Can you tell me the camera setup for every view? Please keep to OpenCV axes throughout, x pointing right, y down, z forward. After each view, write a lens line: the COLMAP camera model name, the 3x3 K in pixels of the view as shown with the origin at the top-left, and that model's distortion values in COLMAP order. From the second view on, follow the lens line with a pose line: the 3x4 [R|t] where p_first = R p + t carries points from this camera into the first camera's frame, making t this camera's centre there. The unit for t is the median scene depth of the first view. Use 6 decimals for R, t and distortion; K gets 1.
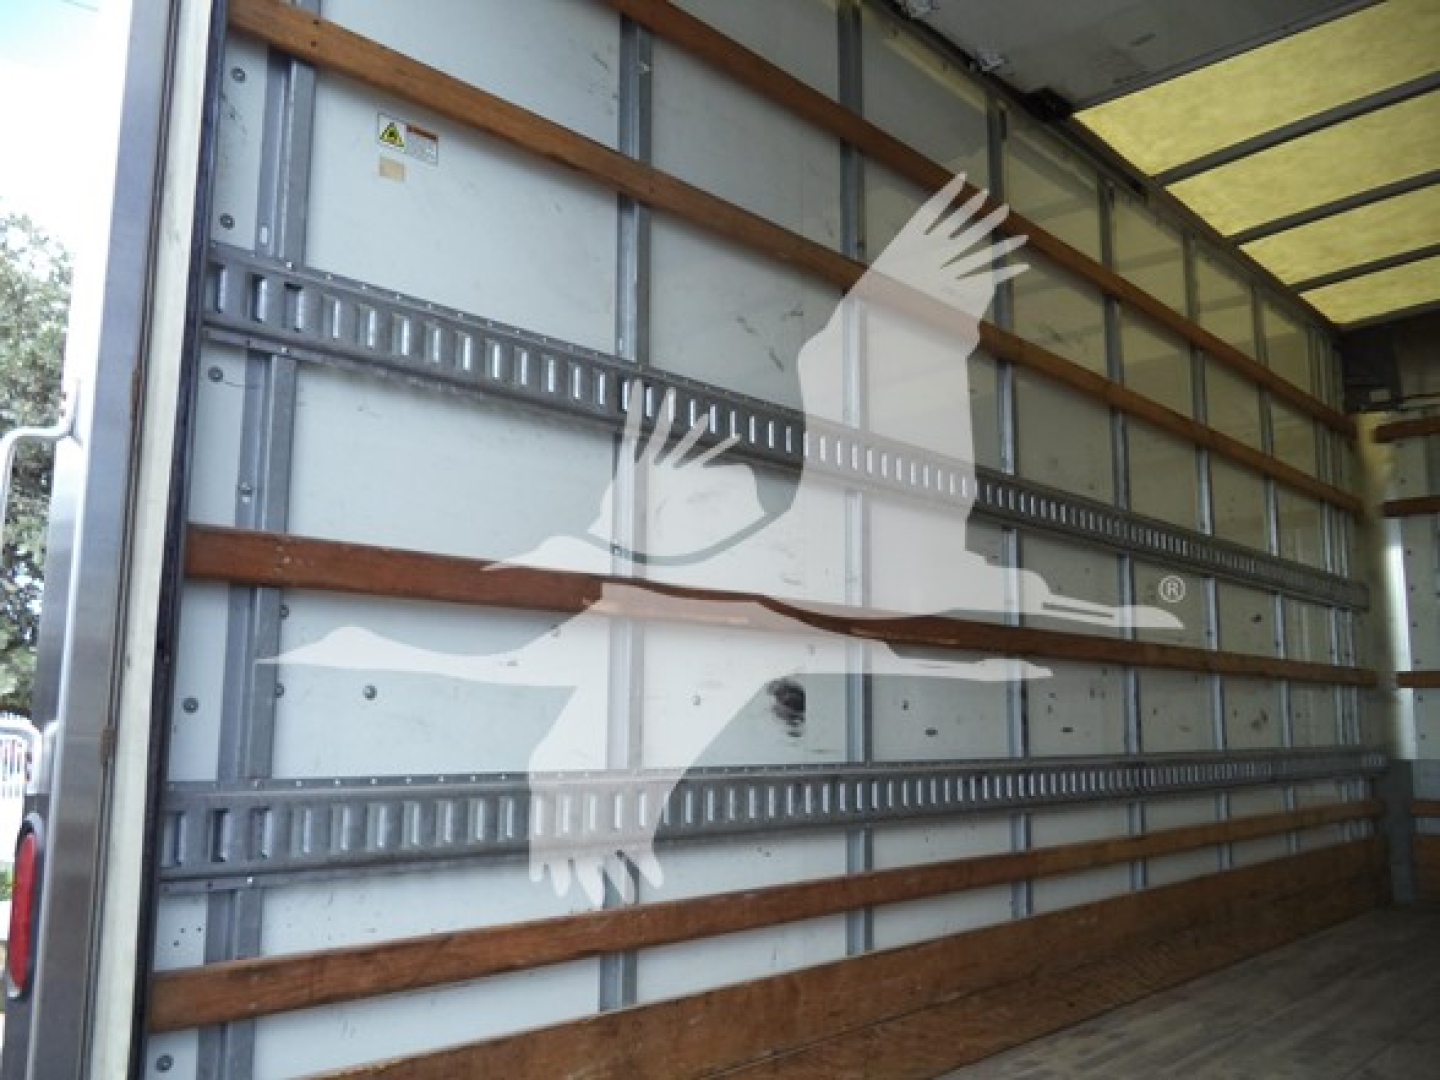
lens RADIAL K [[1040.1, 0, 668.1], [0, 1040.1, 582.7], [0, 0, 1]] dist [-0.004863, -0.026911]
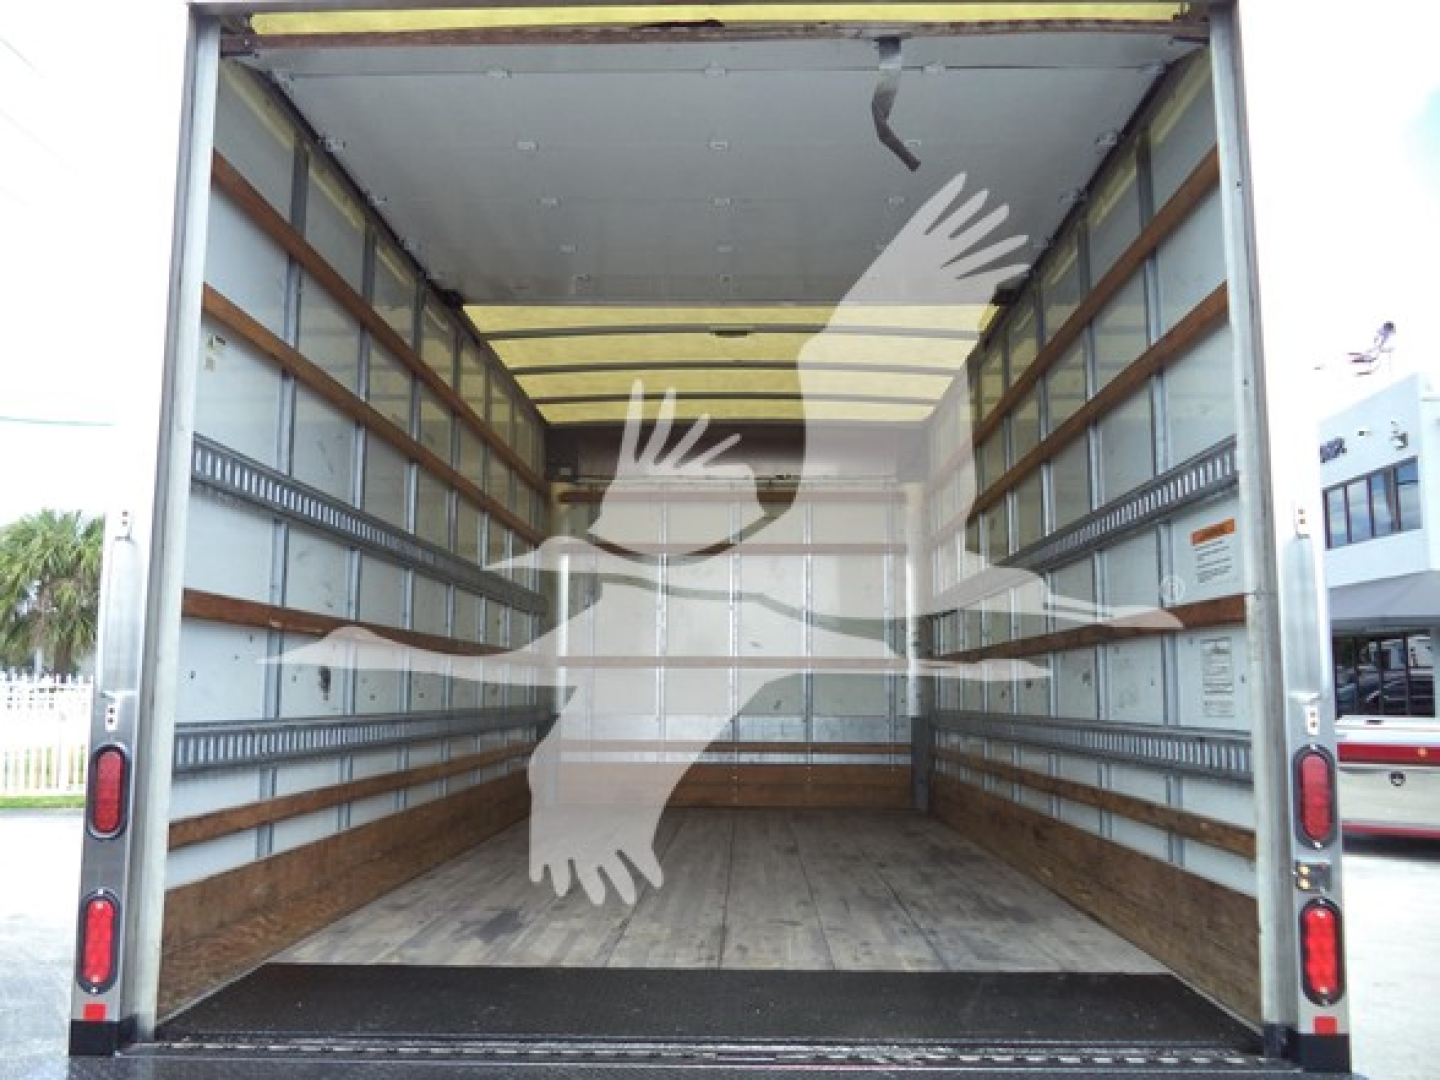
lens RADIAL K [[1168.8, 0, 720.0], [0, 1168.8, 540.0], [0, 0, 1]] dist [-0.034226, -0.008083]
pose [[0.680160, 0.088548, 0.727696, -0.502941], [-0.093524, 0.995048, -0.033665, -0.061686], [-0.727073, -0.045159, 0.685073, -0.434052]]
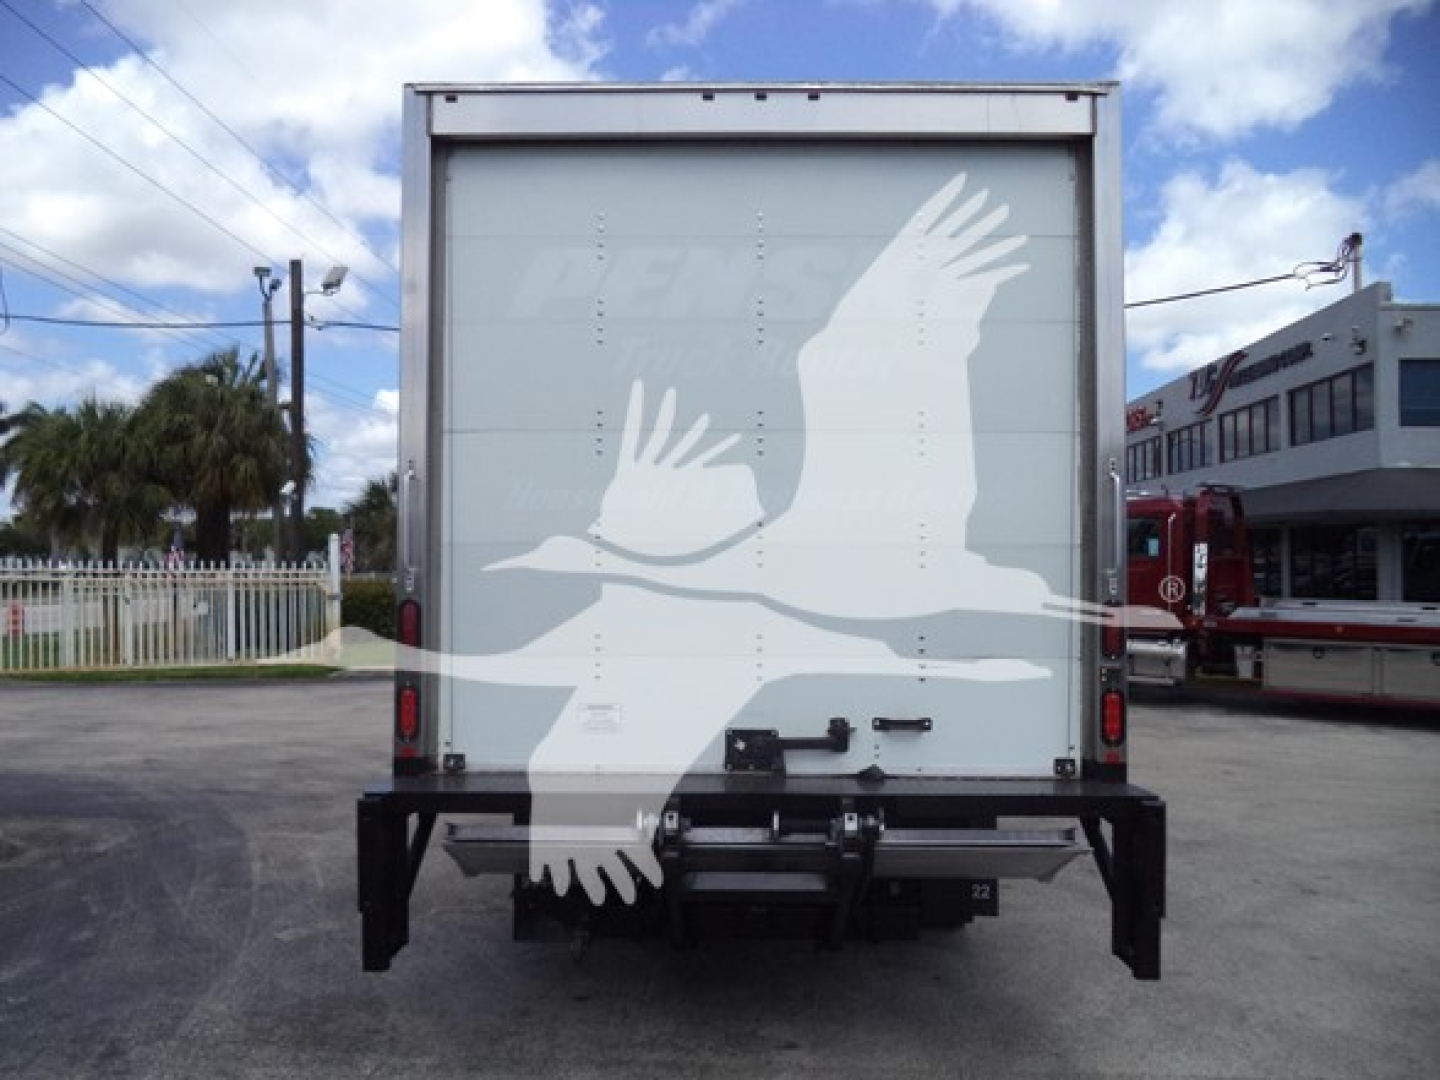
lens RADIAL K [[1168.8, 0, 720.0], [0, 1168.8, 540.0], [0, 0, 1]] dist [-0.034226, -0.008083]
pose [[0.677768, 0.019014, 0.735030, -0.981725], [-0.095399, 0.993490, 0.062267, -0.099269], [-0.729061, -0.112323, 0.675170, -0.788340]]
